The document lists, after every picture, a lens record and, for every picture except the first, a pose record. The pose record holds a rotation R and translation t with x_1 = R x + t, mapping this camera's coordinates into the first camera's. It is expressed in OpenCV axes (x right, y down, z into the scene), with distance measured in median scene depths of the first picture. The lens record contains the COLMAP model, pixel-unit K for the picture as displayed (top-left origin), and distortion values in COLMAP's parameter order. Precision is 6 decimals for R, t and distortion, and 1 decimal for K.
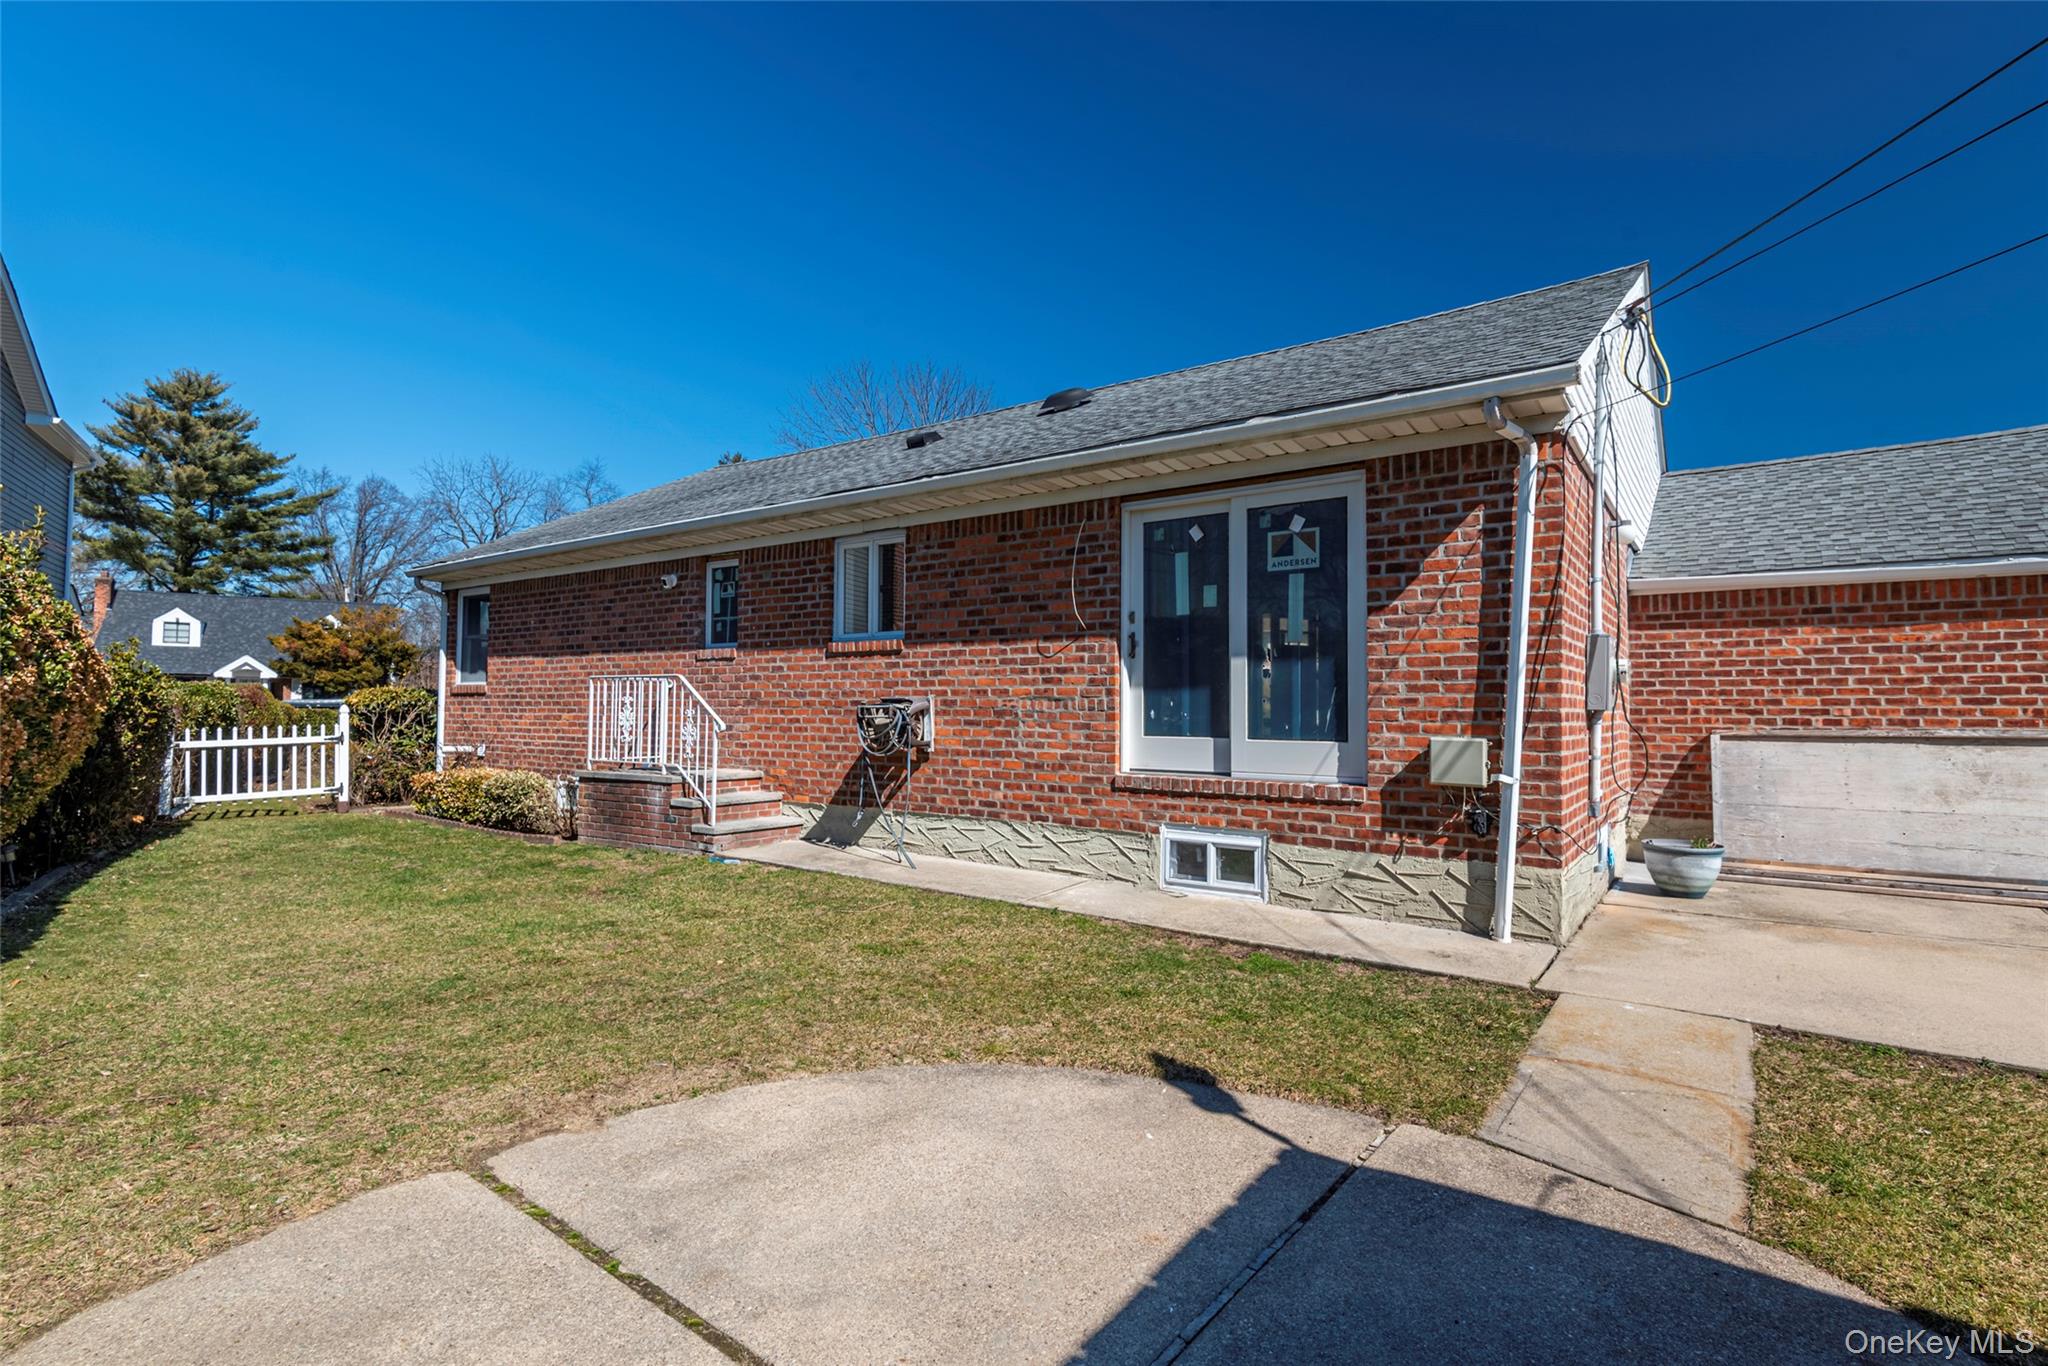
lens RADIAL K [[962.5, 0, 1039.7], [0, 962.5, 679.7], [0, 0, 1]] dist [0.026264, -0.016230]
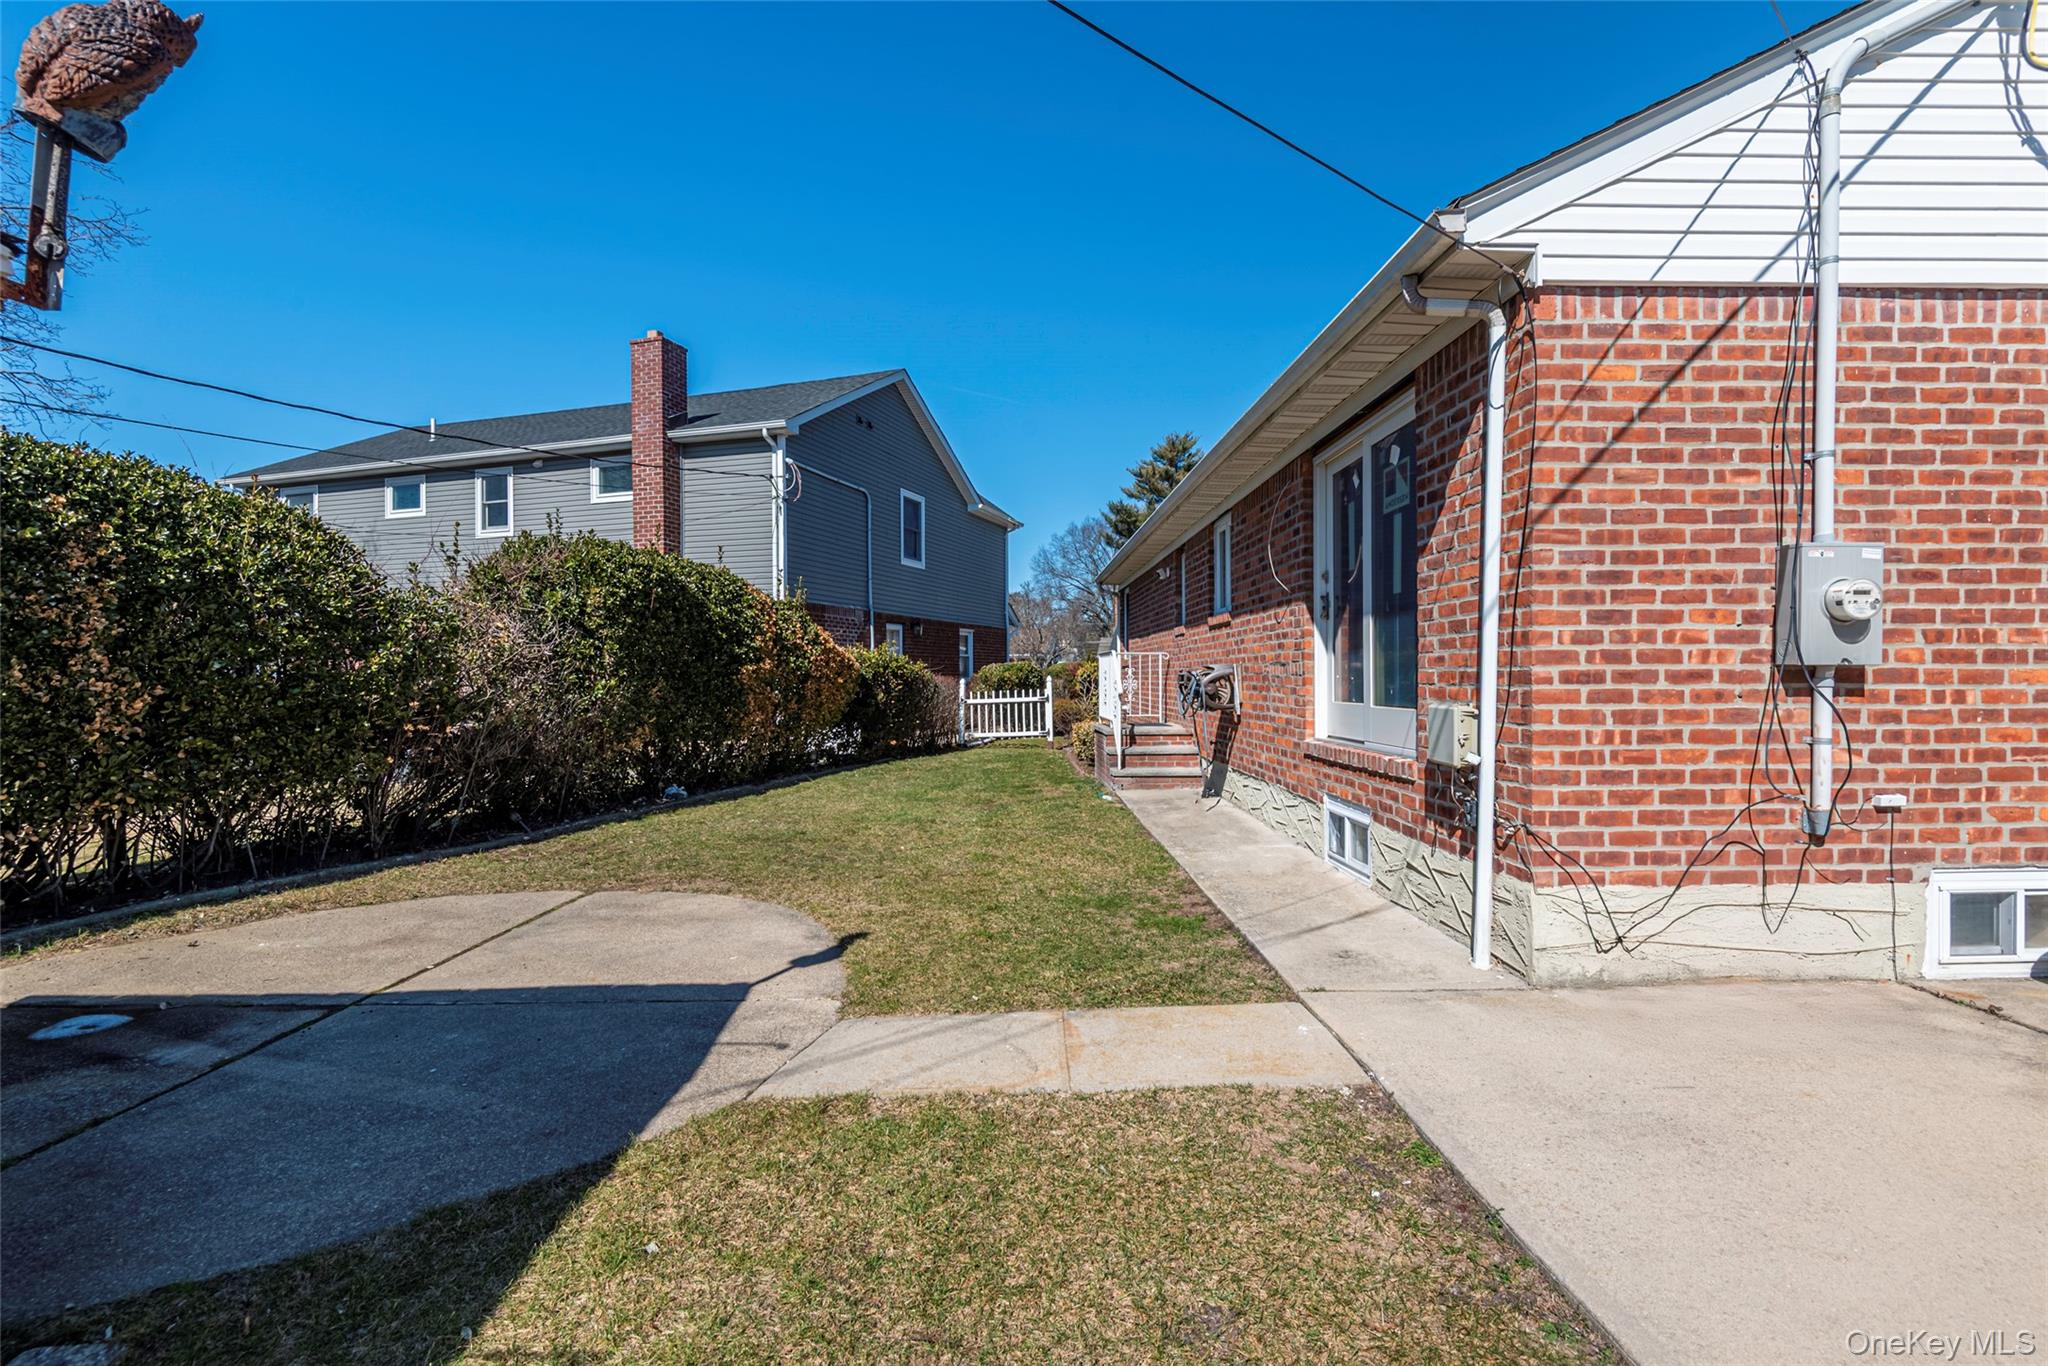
lens RADIAL K [[920.9, 0, 1024.0], [0, 920.9, 683.0], [0, 0, 1]] dist [0.028655, -0.013233]
pose [[0.618223, -0.004935, -0.785987, 0.849708], [0.034803, 0.999171, 0.021100, 0.014173], [0.785232, -0.040399, 0.617882, 0.263880]]
